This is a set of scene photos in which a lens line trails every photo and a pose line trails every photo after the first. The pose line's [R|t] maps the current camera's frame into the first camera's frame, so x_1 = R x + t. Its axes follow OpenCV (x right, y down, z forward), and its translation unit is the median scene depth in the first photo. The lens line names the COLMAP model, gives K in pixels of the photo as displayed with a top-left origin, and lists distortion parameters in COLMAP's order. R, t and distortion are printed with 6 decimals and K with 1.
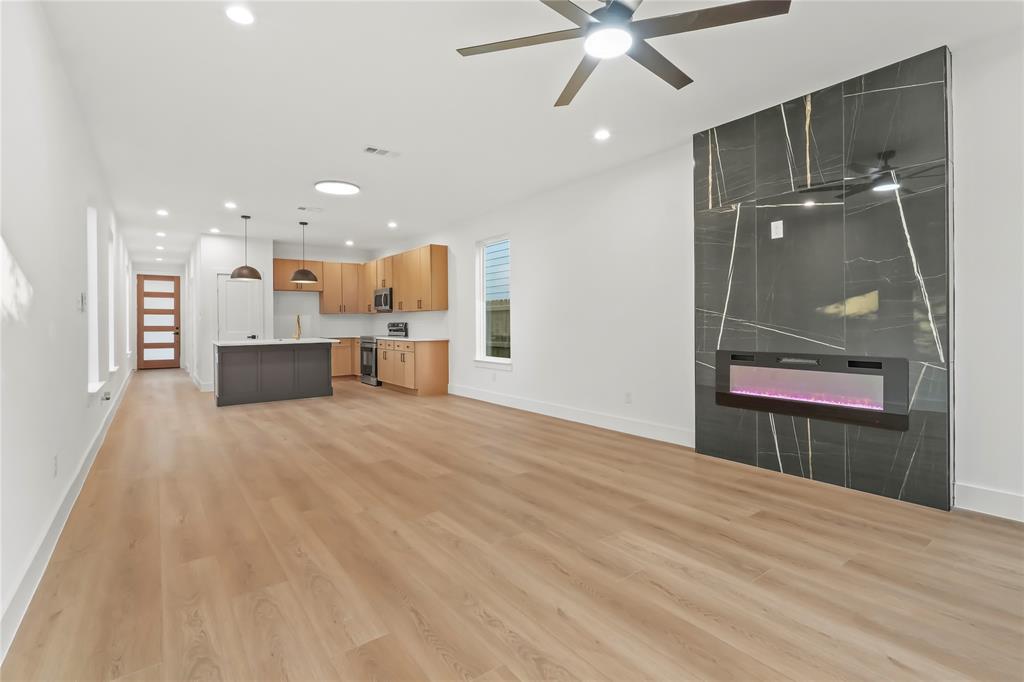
lens RADIAL K [[472.0, 0, 515.9], [0, 472.0, 323.9], [0, 0, 1]] dist [0.003940, 0.000482]
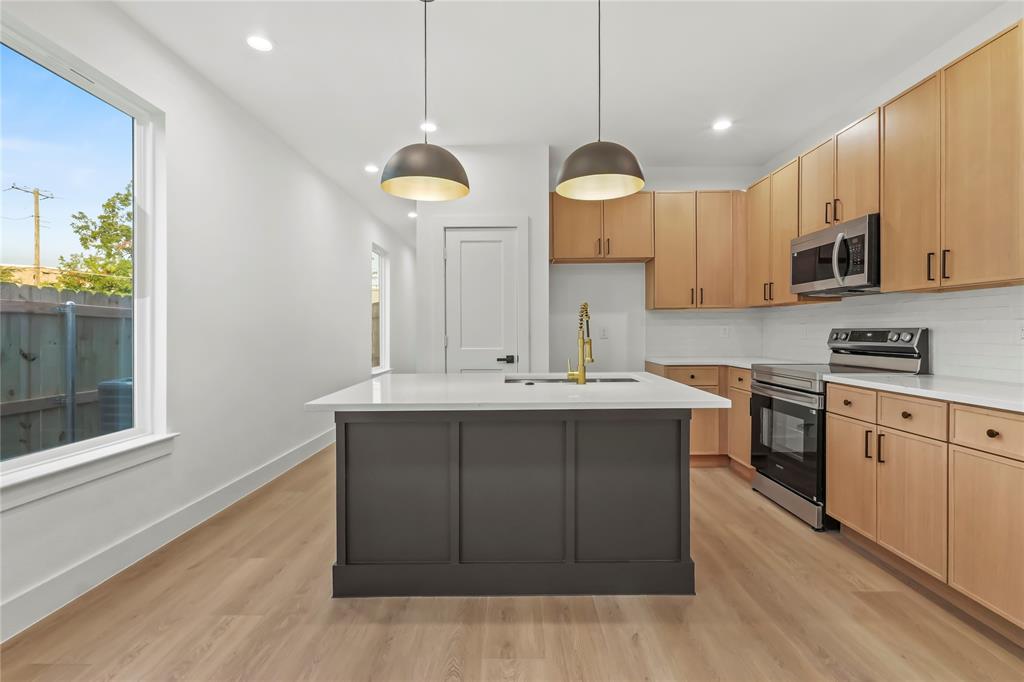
lens RADIAL K [[472.0, 0, 511.7], [0, 472.0, 336.7], [0, 0, 1]] dist [0.003940, 0.000482]
pose [[0.789304, 0.009576, -0.613928, -0.254626], [-0.004622, 0.999943, 0.009656, 0.000869], [0.613985, -0.004784, 0.789303, 0.600743]]
